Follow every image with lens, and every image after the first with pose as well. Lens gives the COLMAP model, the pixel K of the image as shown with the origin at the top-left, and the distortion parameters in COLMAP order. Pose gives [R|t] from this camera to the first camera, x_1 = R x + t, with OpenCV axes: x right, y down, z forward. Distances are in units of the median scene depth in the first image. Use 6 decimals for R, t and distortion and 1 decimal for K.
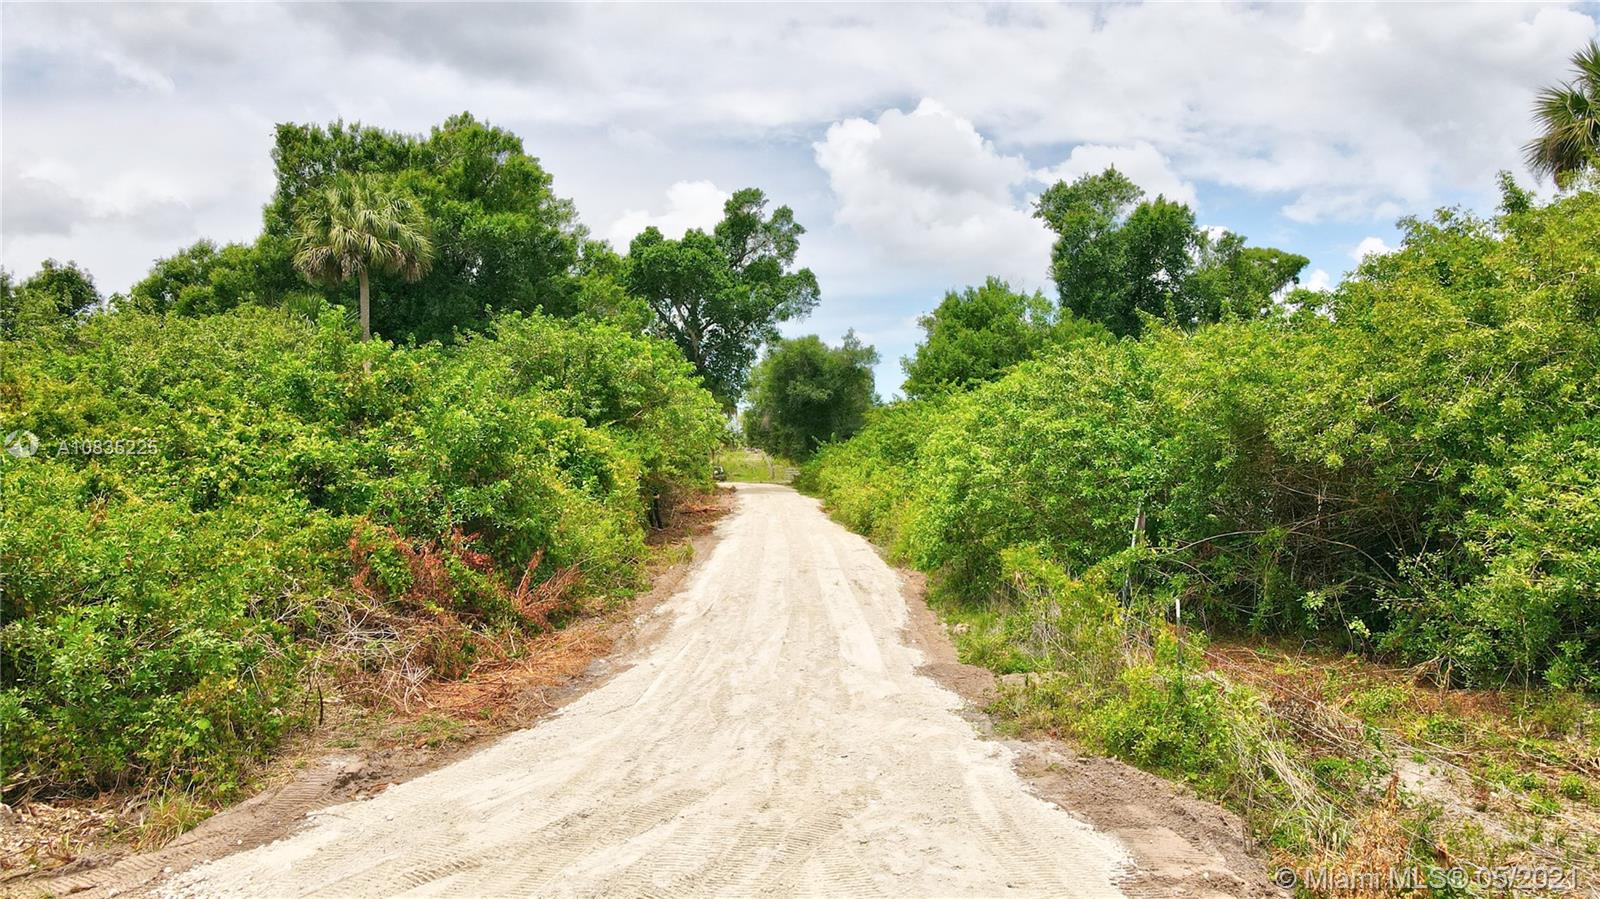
lens RADIAL K [[1184.8, 0, 788.2], [0, 1184.8, 442.4], [0, 0, 1]] dist [0.018473, 0.004671]
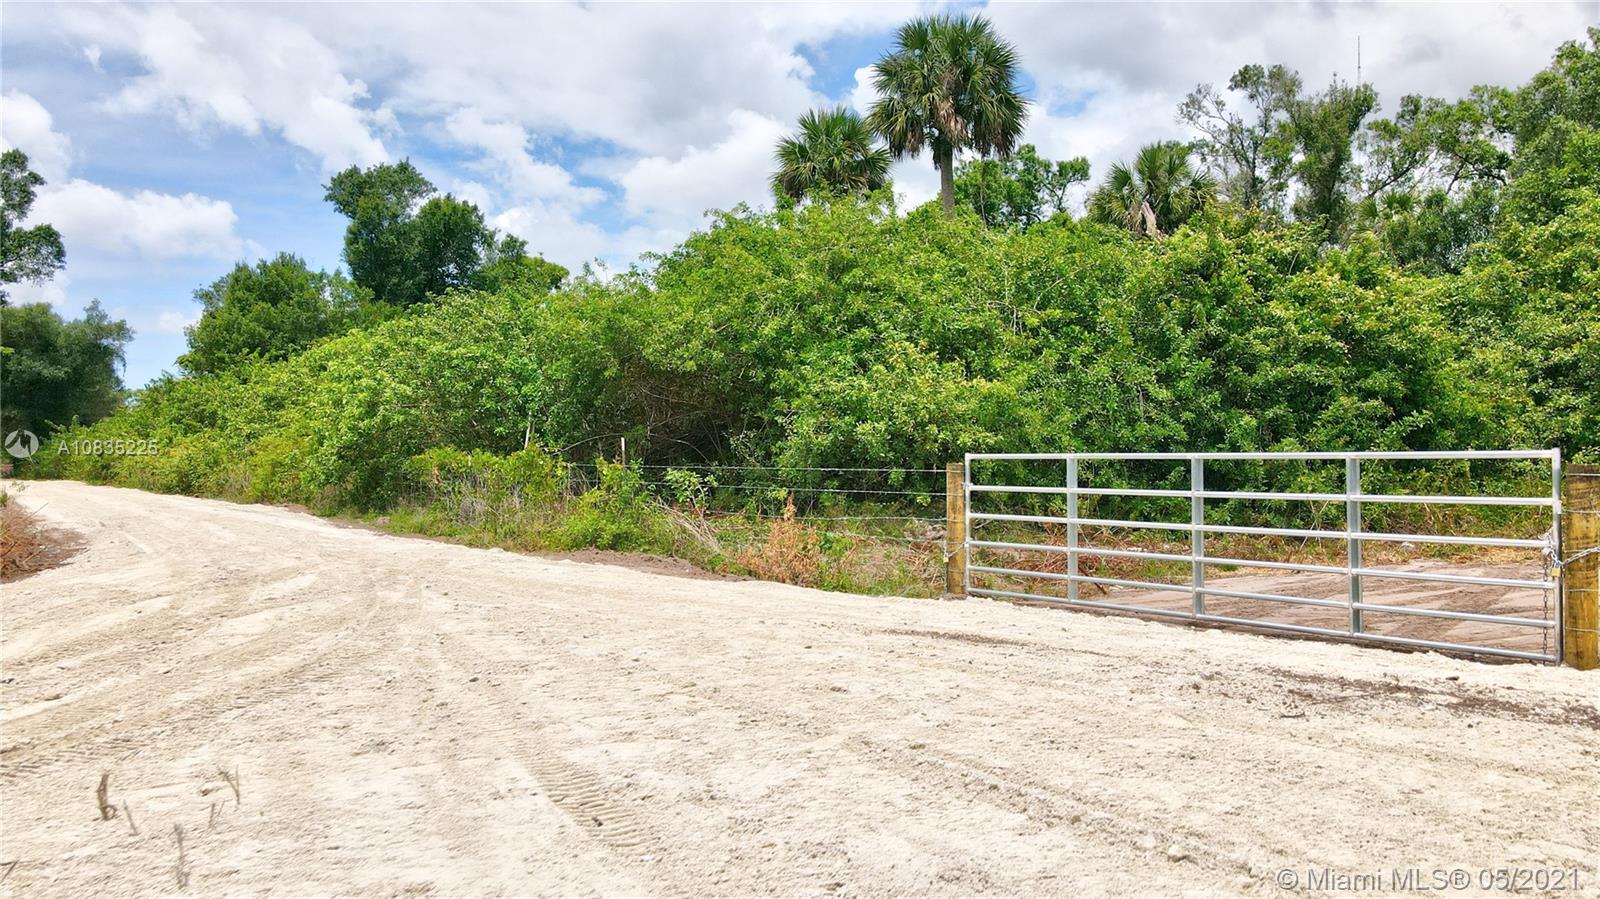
lens RADIAL K [[1184.8, 0, 799.6], [0, 1184.8, 437.6], [0, 0, 1]] dist [0.018473, 0.004671]
pose [[0.810410, 0.007106, 0.585820, -0.106648], [0.001033, 0.999908, -0.013557, 0.049448], [-0.585862, 0.011592, 0.810328, -0.085577]]
